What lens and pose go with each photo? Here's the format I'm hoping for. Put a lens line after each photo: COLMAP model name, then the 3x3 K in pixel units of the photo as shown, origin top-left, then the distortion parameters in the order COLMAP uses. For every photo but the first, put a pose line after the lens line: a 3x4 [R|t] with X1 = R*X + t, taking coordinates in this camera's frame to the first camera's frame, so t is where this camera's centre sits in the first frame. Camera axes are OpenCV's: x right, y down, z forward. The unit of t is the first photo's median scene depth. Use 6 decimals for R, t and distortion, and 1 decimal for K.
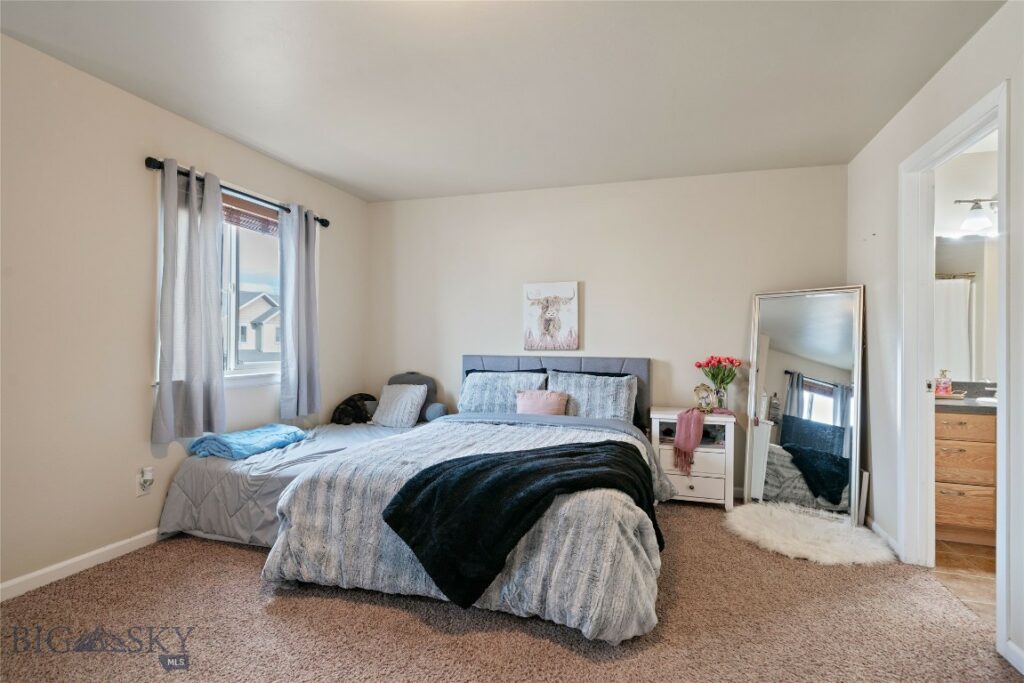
lens RADIAL K [[499.0, 0, 502.3], [0, 499.0, 343.3], [0, 0, 1]] dist [0.000495, 0.000179]
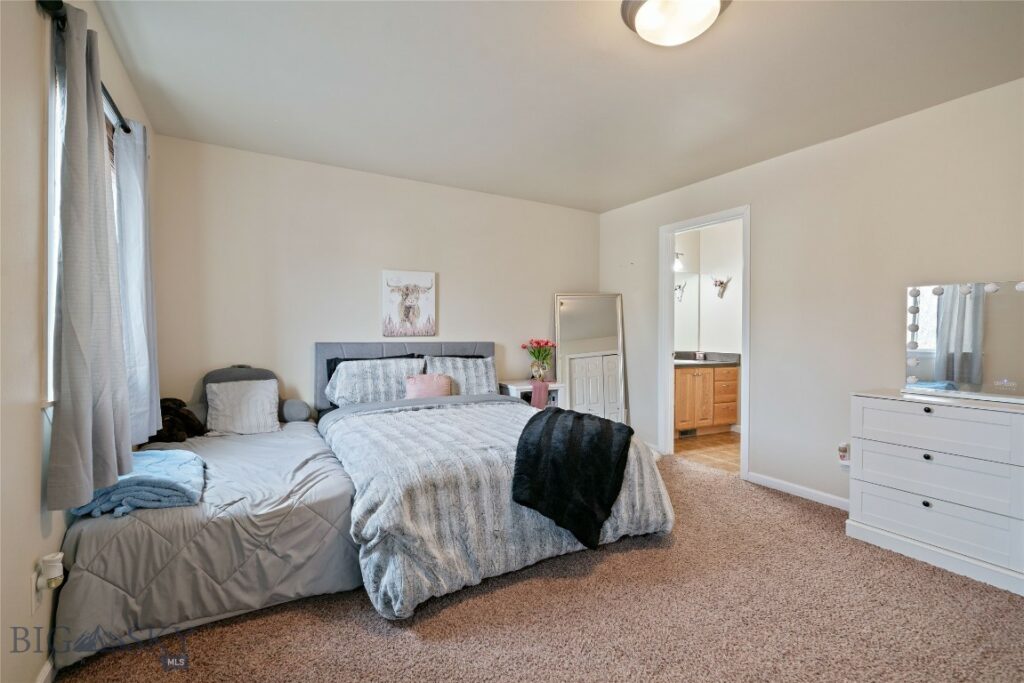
lens RADIAL K [[479.5, 0, 504.6], [0, 479.5, 337.6], [0, 0, 1]] dist [-0.004140, 0.001377]
pose [[0.672517, -0.012820, 0.739971, -0.545736], [-0.003070, 0.999793, 0.020111, -0.004420], [-0.740076, -0.015797, 0.672338, 0.194282]]
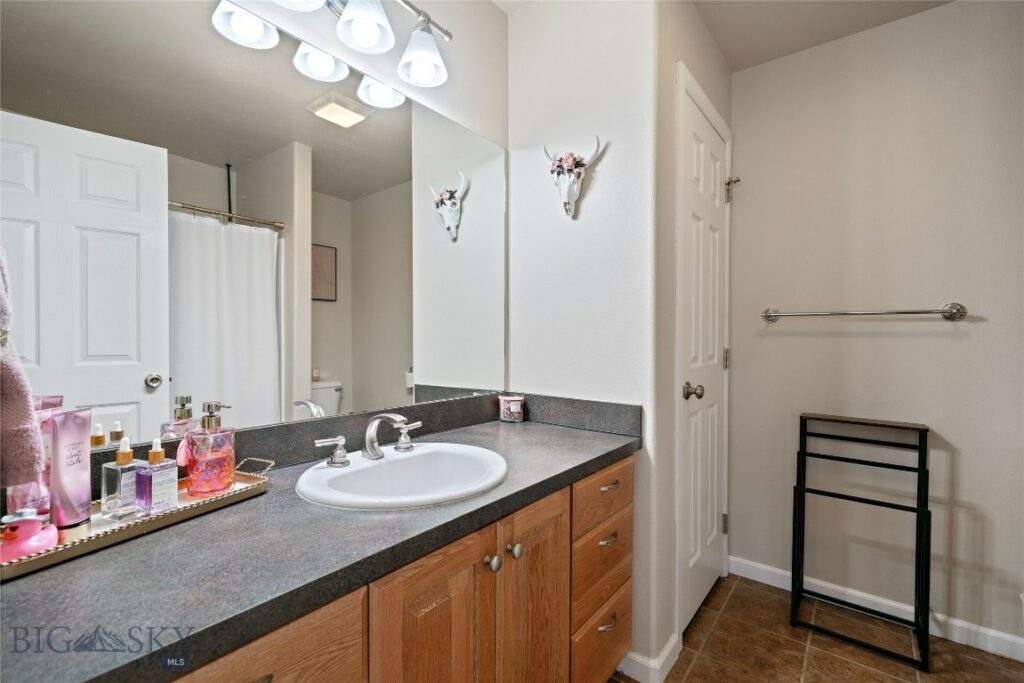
lens RADIAL K [[448.5, 0, 510.5], [0, 448.5, 338.4], [0, 0, 1]] dist [-0.001404, 0.000274]
pose [[0.331751, -0.013435, 0.943271, 0.565861], [-0.000687, 0.999895, 0.014483, 0.007105], [-0.943367, -0.005453, 0.331706, 0.606295]]
